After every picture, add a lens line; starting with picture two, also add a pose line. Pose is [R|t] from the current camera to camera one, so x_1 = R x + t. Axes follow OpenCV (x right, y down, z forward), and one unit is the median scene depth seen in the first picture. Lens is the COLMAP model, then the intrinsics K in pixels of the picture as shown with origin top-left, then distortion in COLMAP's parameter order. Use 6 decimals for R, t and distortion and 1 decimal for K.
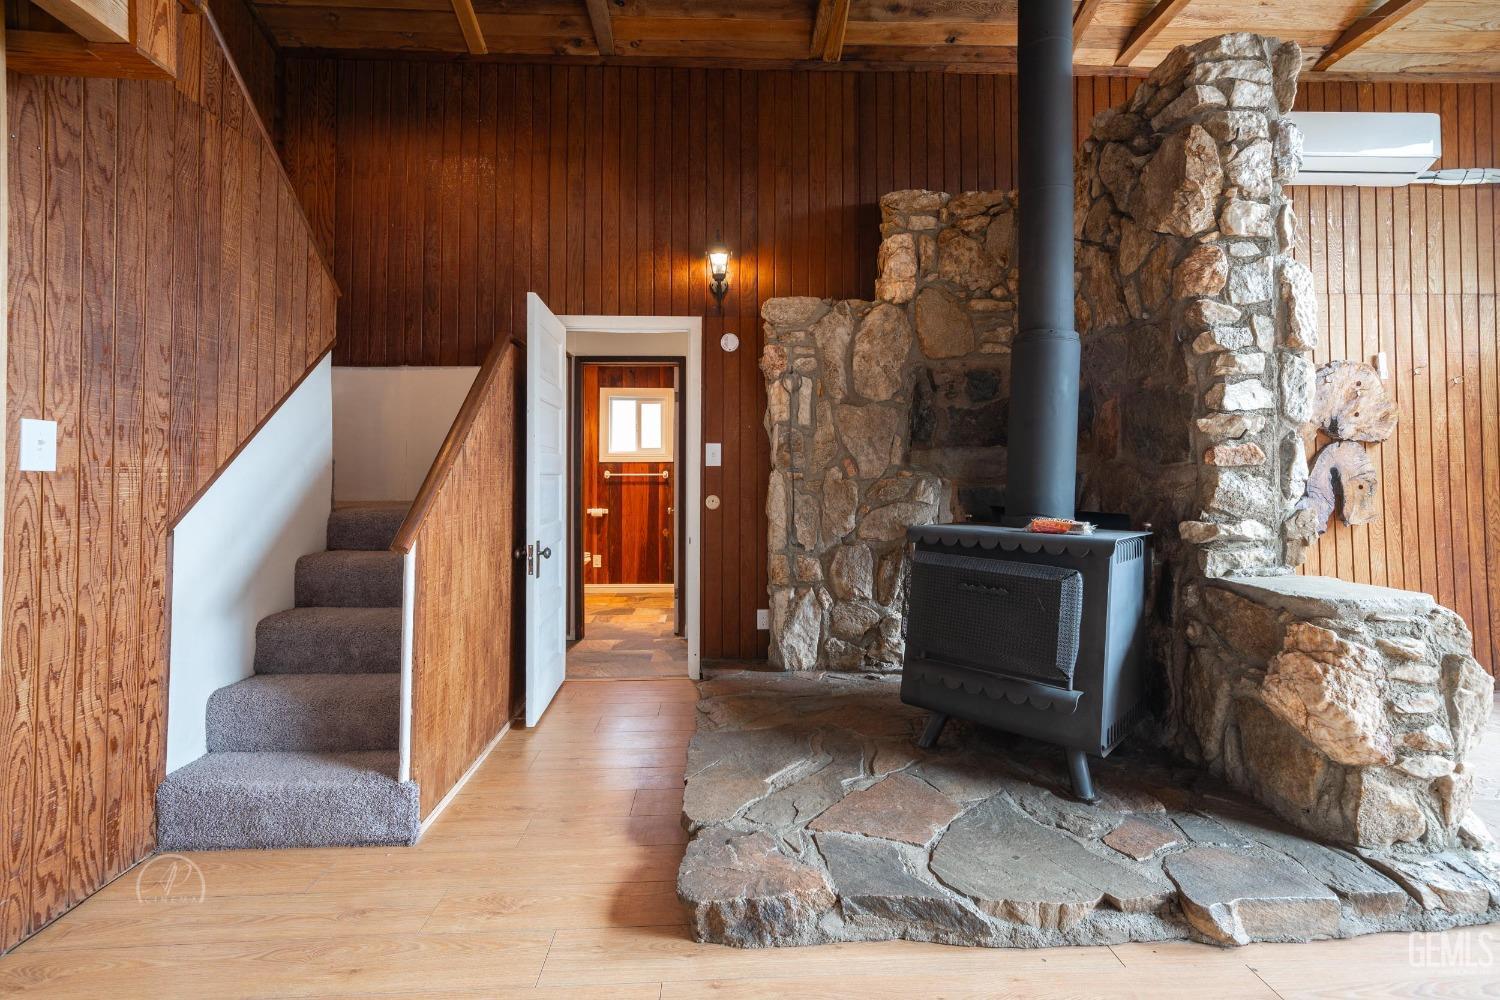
lens RADIAL K [[656.1, 0, 750.6], [0, 656.1, 463.8], [0, 0, 1]] dist [0.002612, 0.000746]
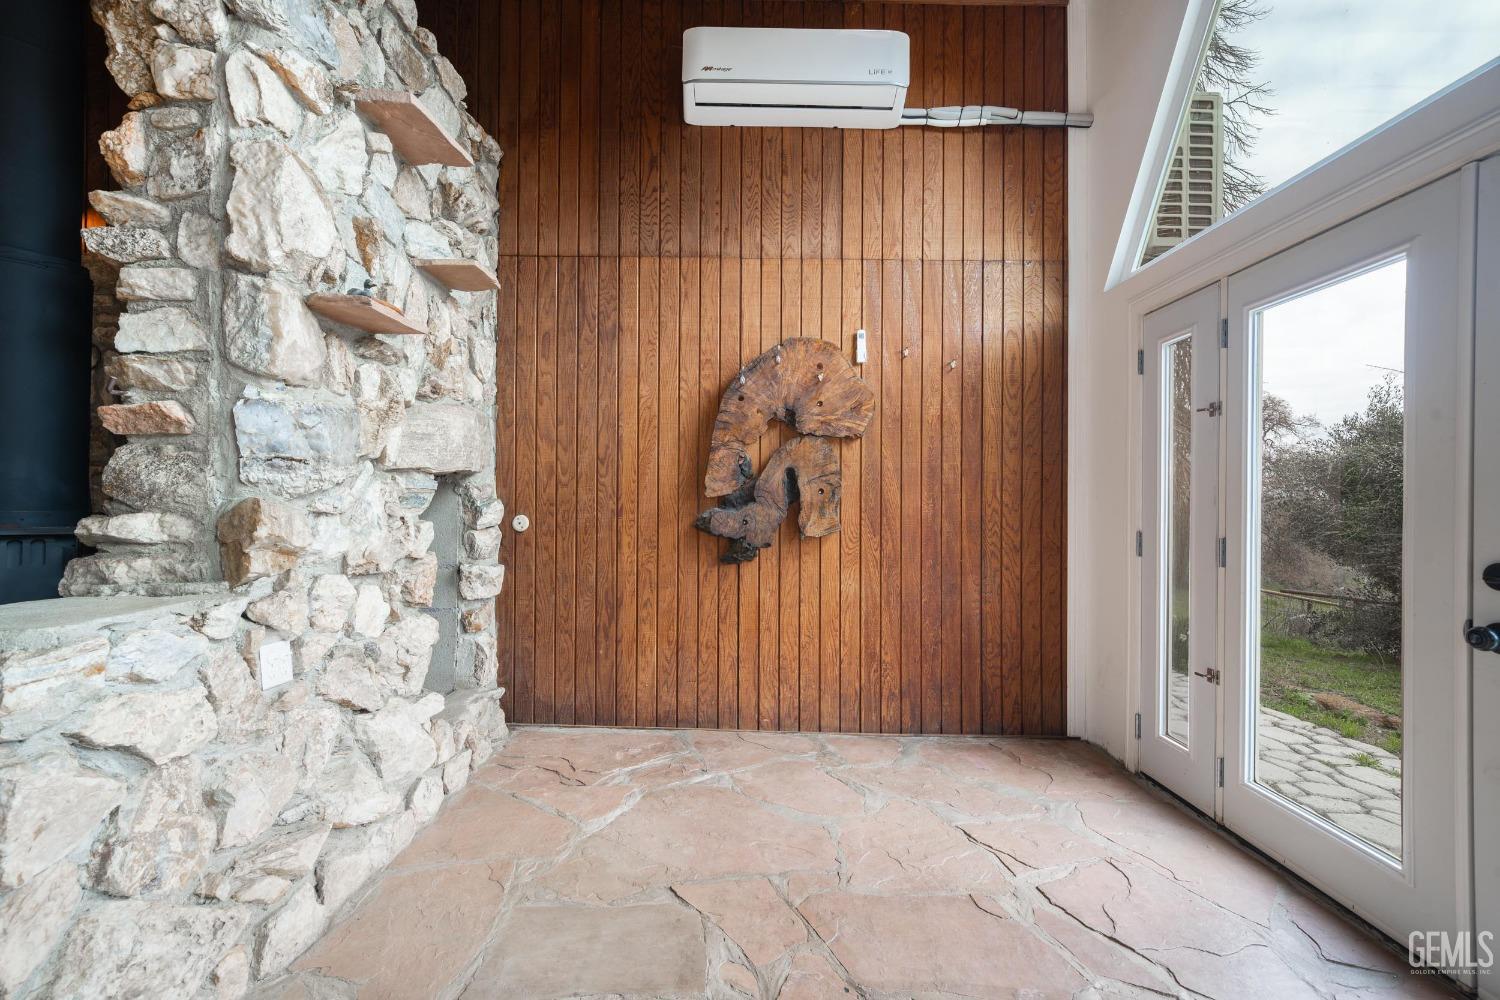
lens RADIAL K [[609.1, 0, 750.0], [0, 609.1, 500.0], [0, 0, 1]] dist [0.000615, 0.000162]
pose [[0.999878, 0.008177, -0.013284, 0.826326], [-0.007949, 0.999821, 0.017140, 0.033410], [0.013422, -0.017033, 0.999765, 0.224625]]
